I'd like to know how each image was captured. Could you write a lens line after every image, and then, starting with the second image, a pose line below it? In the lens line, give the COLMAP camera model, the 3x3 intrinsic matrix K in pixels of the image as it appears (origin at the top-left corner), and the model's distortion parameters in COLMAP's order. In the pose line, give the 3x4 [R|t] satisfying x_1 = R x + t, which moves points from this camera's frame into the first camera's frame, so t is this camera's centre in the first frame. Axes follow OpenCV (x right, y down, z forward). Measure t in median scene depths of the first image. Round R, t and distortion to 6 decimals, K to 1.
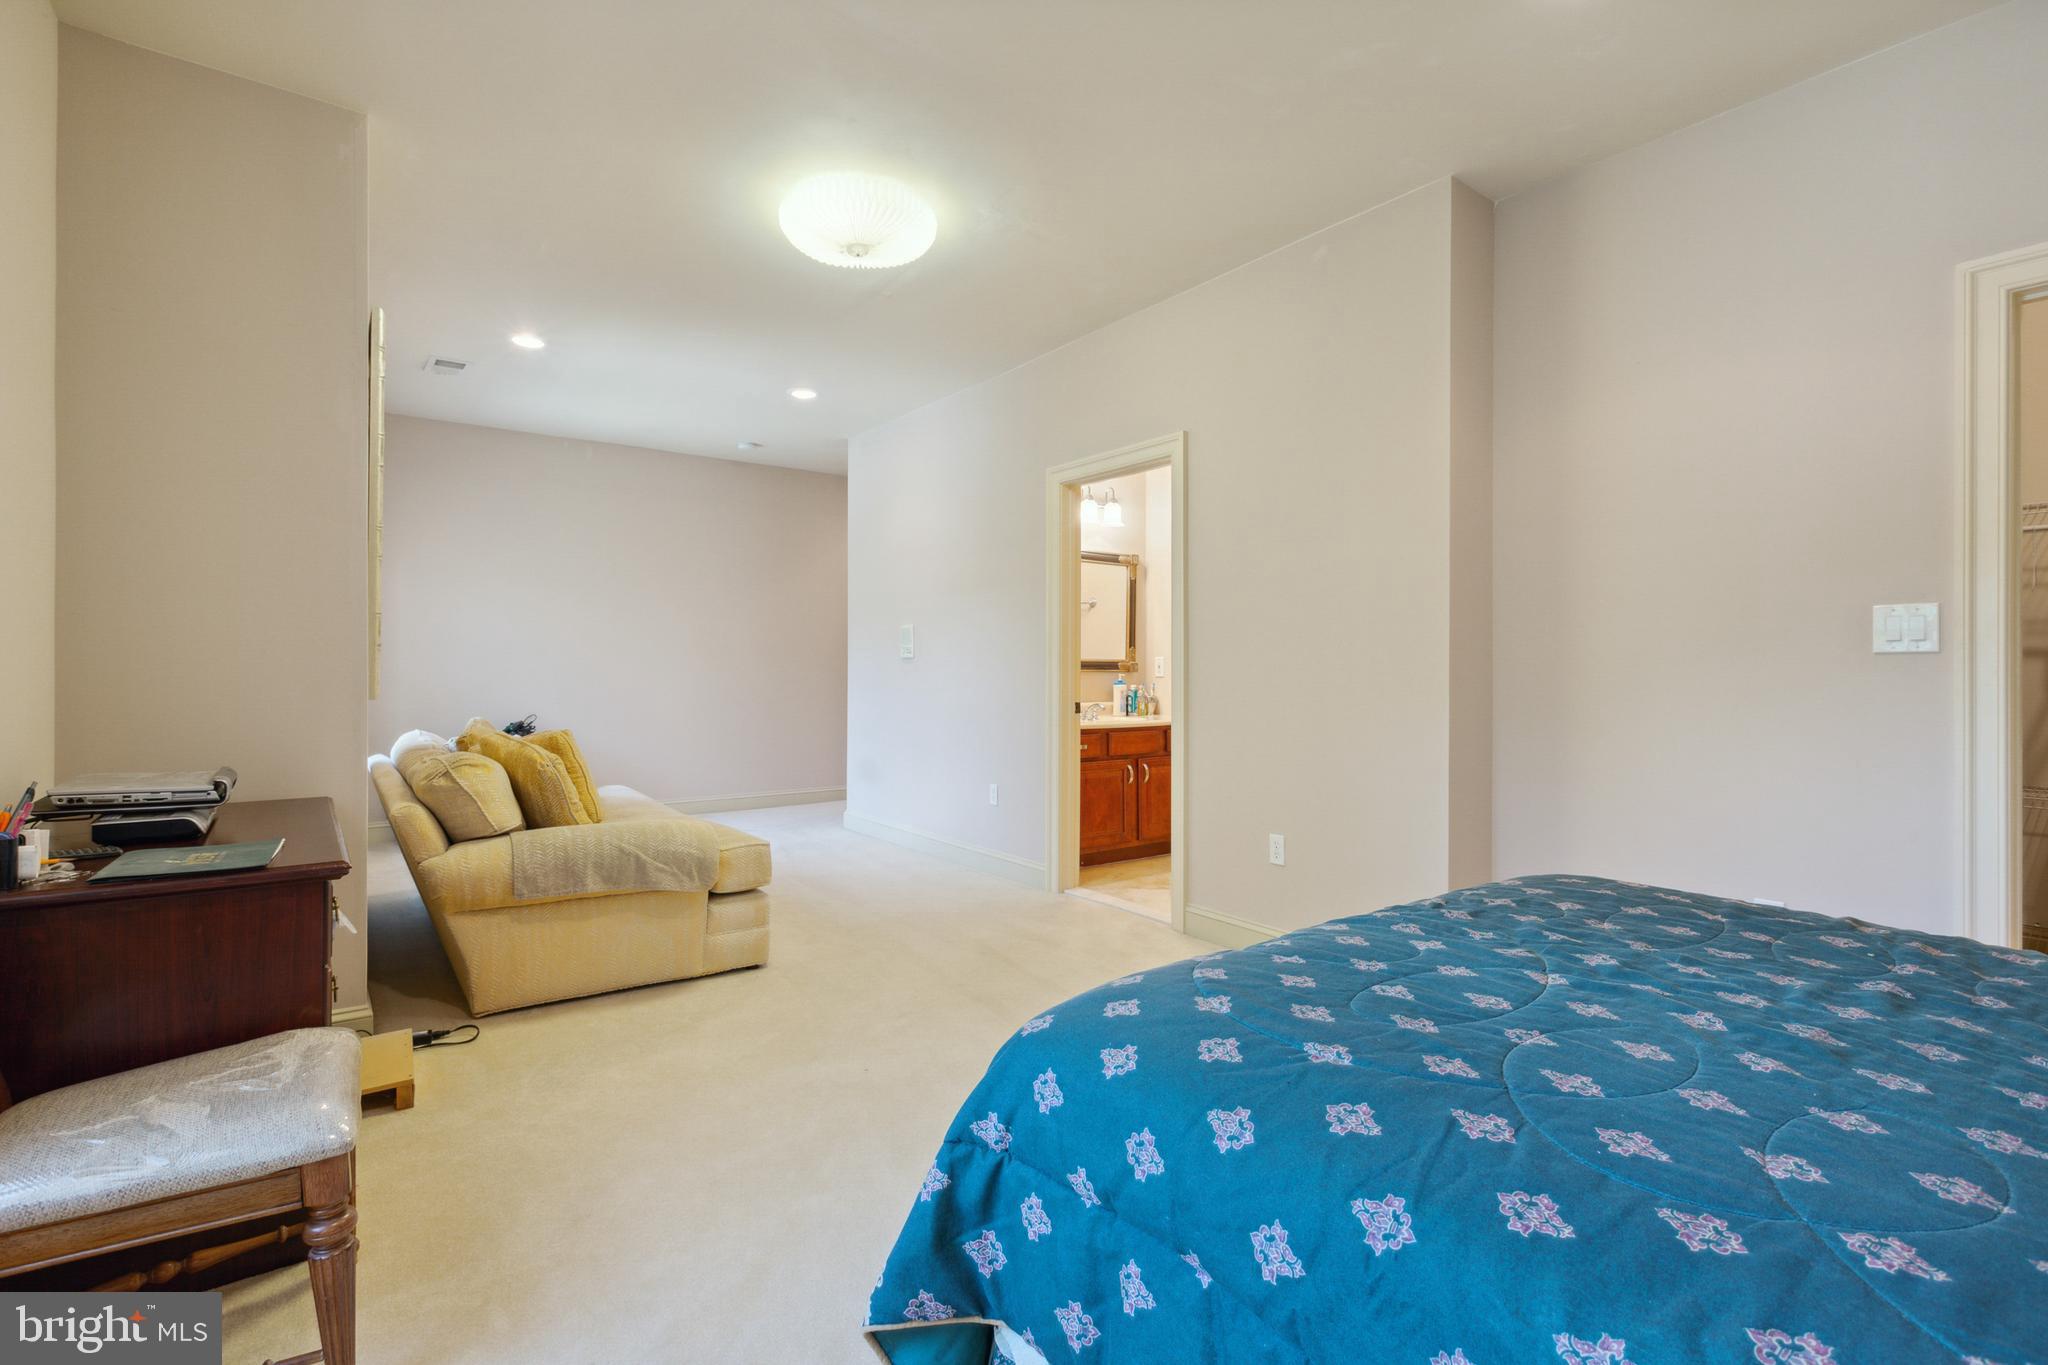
lens RADIAL K [[934.7, 0, 1022.4], [0, 934.7, 682.5], [0, 0, 1]] dist [0.005768, -0.003307]
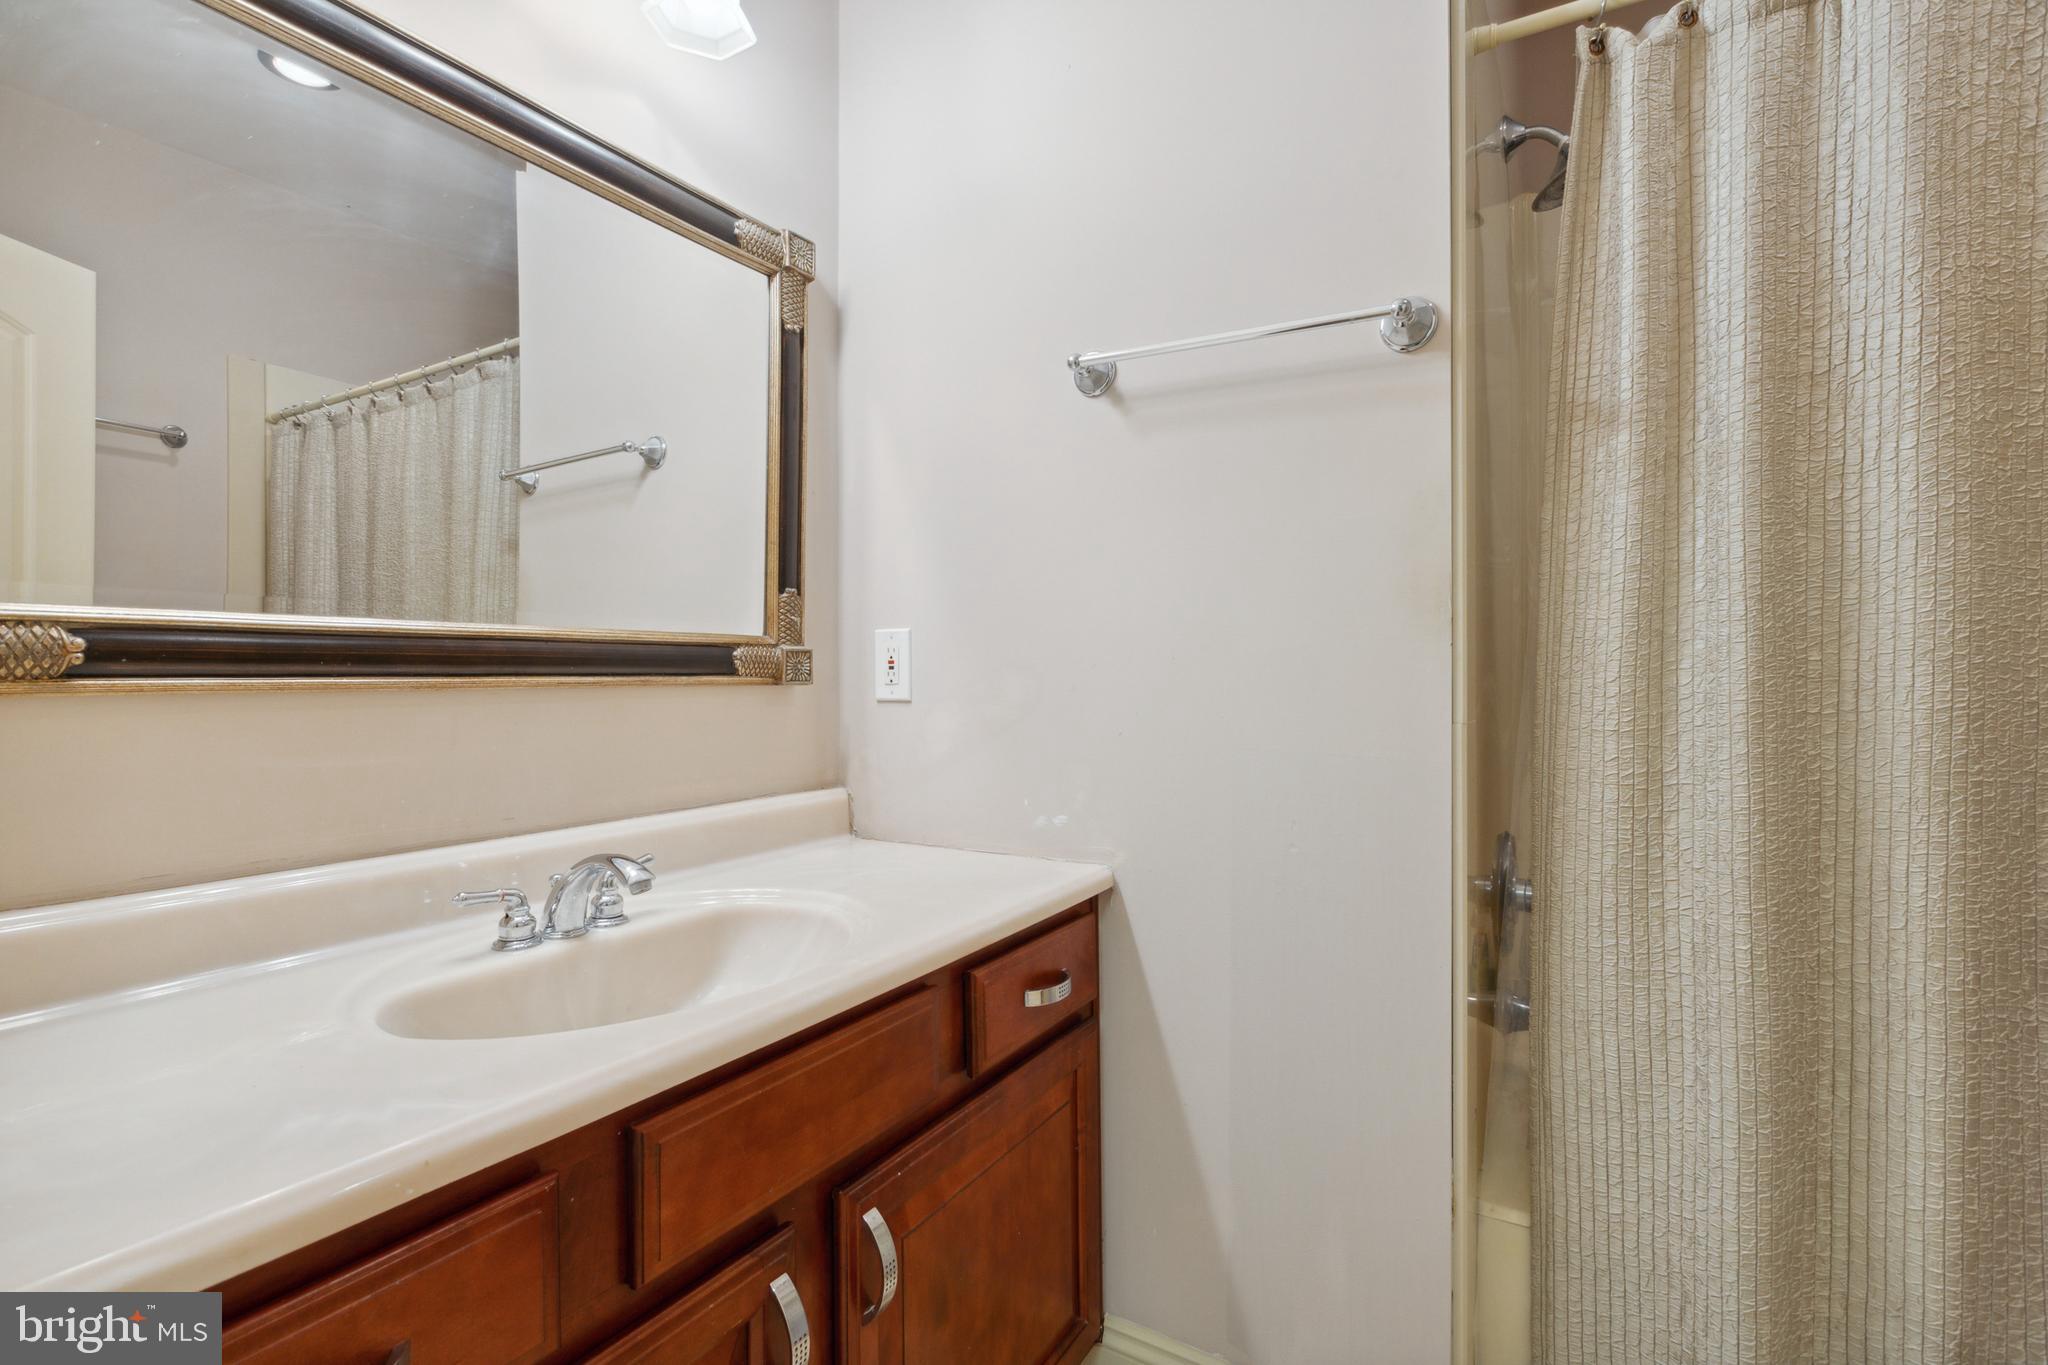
lens RADIAL K [[934.7, 0, 1025.4], [0, 934.7, 680.0], [0, 0, 1]] dist [0.005768, -0.003307]
pose [[0.929160, 0.001692, 0.369674, 0.081970], [-0.003154, 0.999989, 0.003350, -0.013103], [-0.369664, -0.004278, 0.929156, 0.731673]]
